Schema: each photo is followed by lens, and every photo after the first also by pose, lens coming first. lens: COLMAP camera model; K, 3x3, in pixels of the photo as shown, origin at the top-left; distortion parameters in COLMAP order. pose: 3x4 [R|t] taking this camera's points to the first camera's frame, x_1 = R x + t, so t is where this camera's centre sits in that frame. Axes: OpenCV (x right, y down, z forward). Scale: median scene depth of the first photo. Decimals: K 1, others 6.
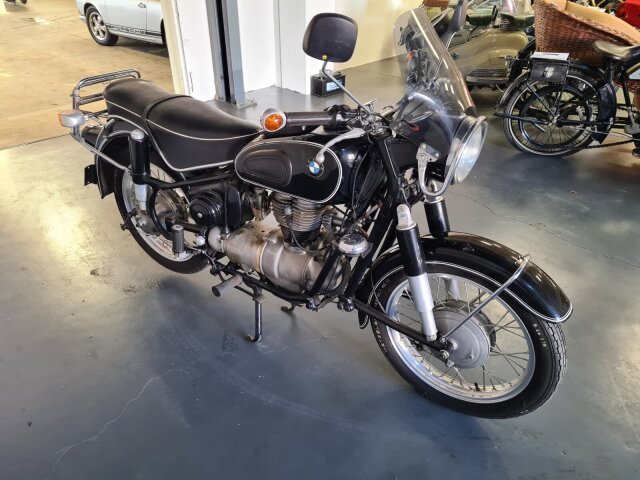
lens RADIAL K [[497.1, 0, 320.0], [0, 497.1, 240.0], [0, 0, 1]] dist [0.056561, -0.041677]
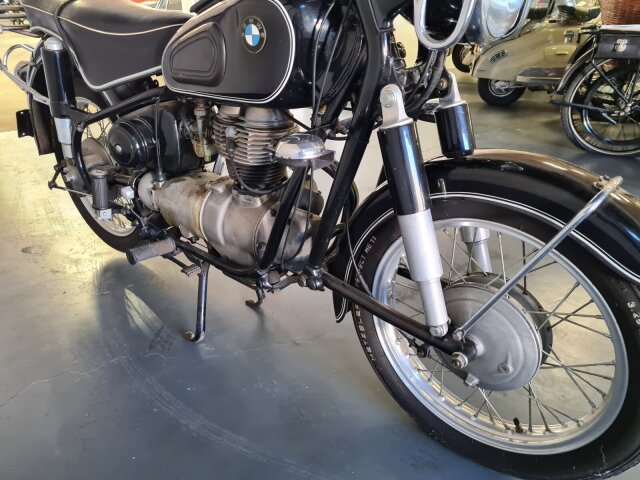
lens RADIAL K [[497.1, 0, 320.0], [0, 497.1, 240.0], [0, 0, 1]] dist [0.056561, -0.041677]
pose [[0.994865, 0.044202, -0.091049, 0.117234], [-0.052213, 0.994790, -0.087559, 0.131288], [0.086705, 0.091864, 0.991990, 0.345715]]
